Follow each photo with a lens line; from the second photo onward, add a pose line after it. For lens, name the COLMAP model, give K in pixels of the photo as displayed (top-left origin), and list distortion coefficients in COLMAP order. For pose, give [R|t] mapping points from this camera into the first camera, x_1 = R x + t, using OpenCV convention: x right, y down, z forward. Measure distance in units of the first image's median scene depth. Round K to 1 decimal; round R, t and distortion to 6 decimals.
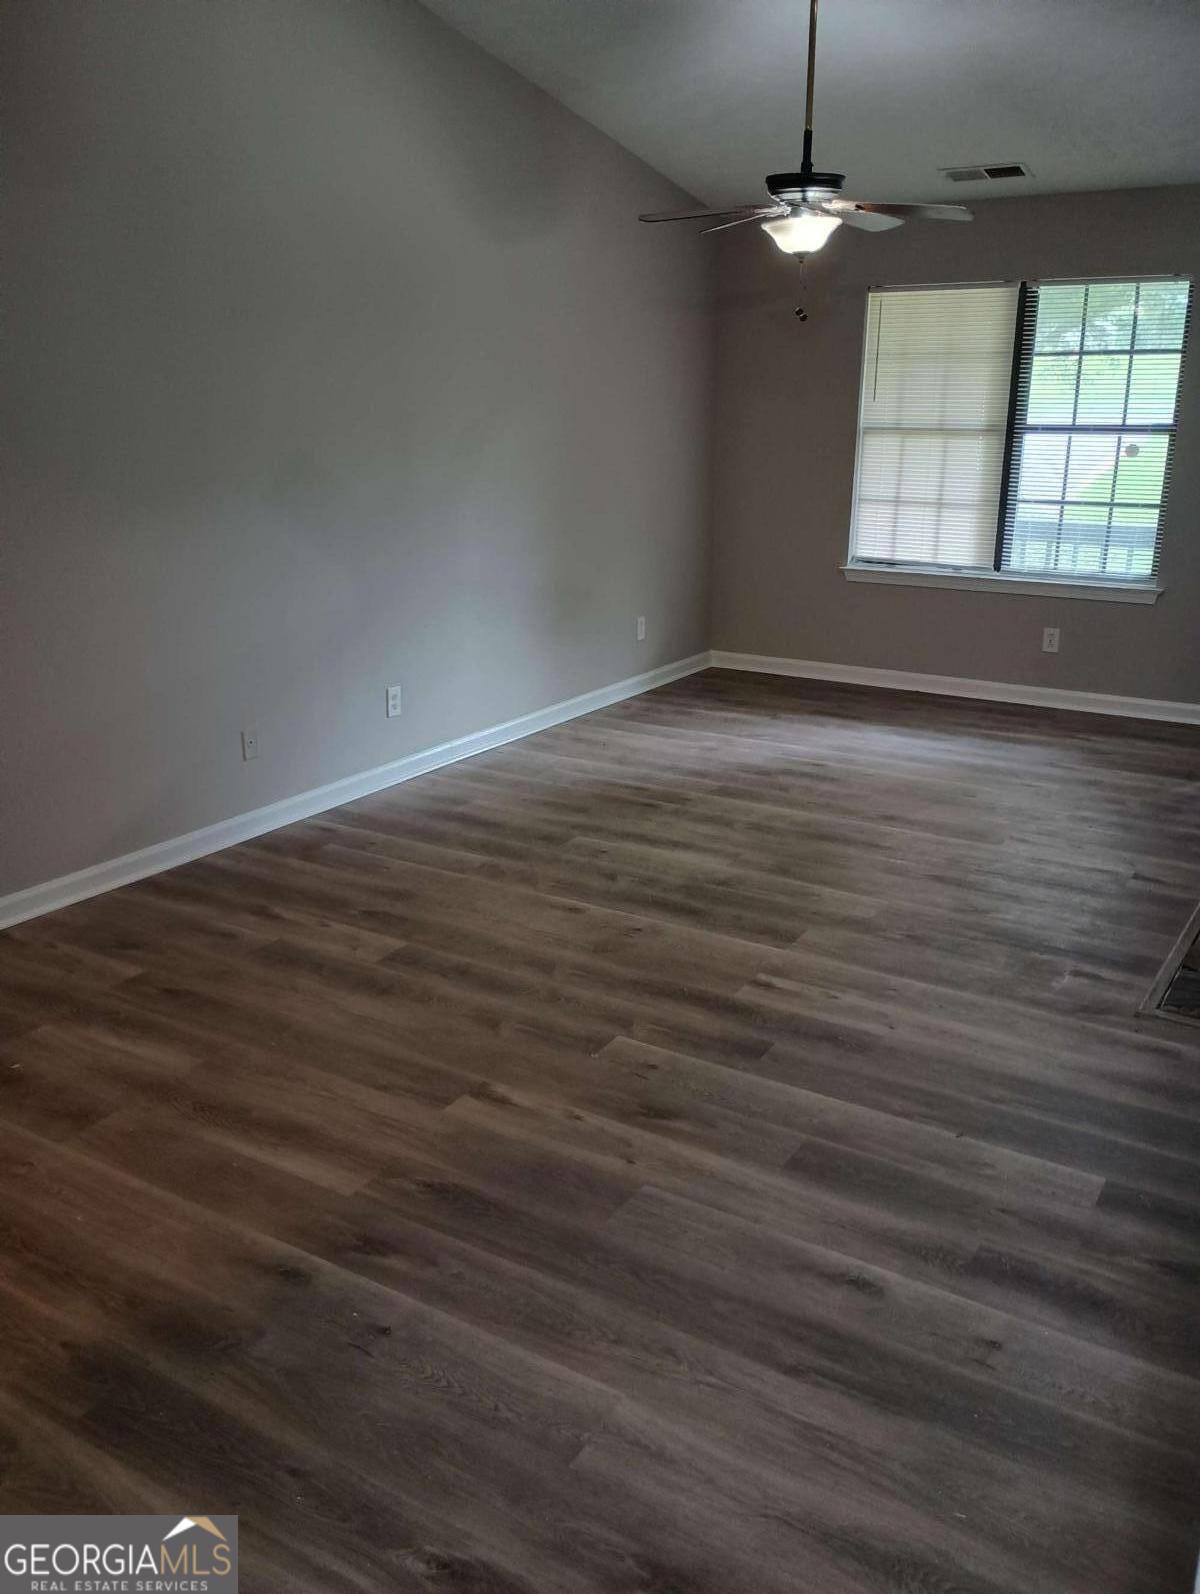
lens RADIAL K [[1344.8, 0, 600.0], [0, 1344.8, 797.0], [0, 0, 1]] dist [0.037040, -0.002267]
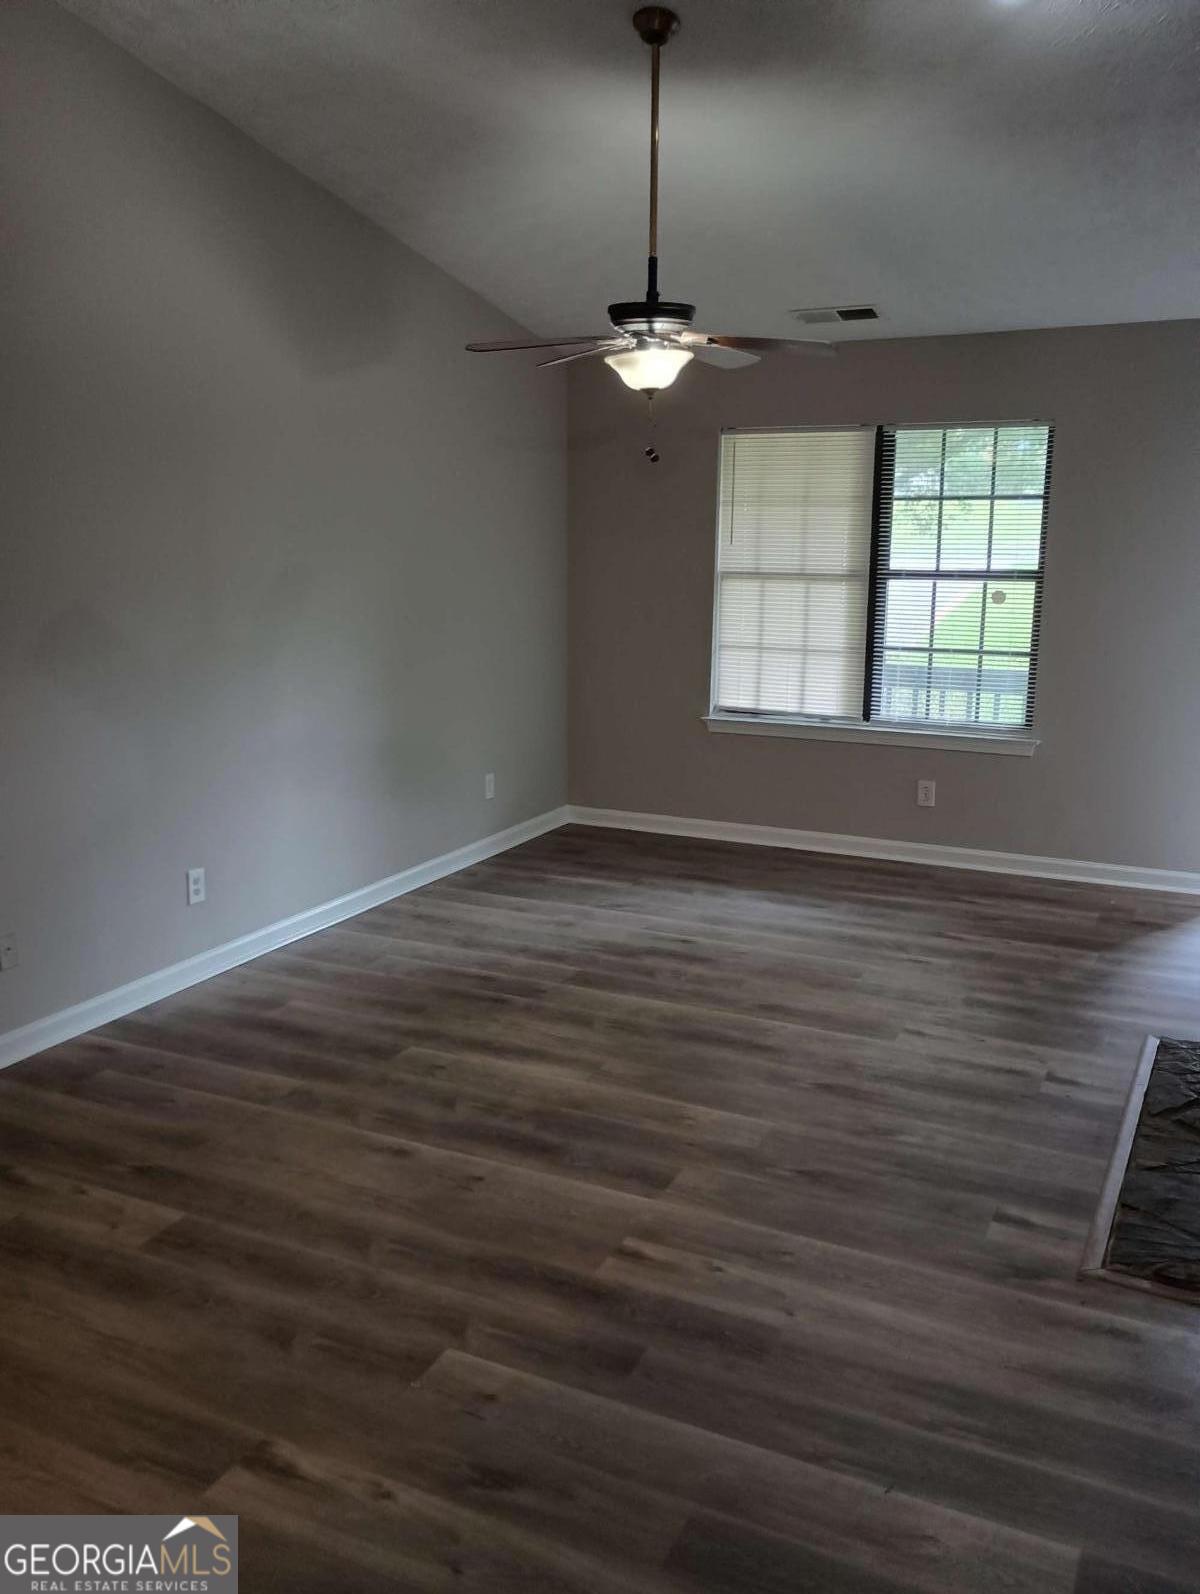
lens RADIAL K [[1344.8, 0, 600.0], [0, 1344.8, 797.0], [0, 0, 1]] dist [0.037040, -0.002267]
pose [[0.994831, -0.016598, 0.100183, 0.020620], [0.026078, 0.995224, -0.094068, -0.046244], [-0.098143, 0.096194, 0.990512, 0.136546]]
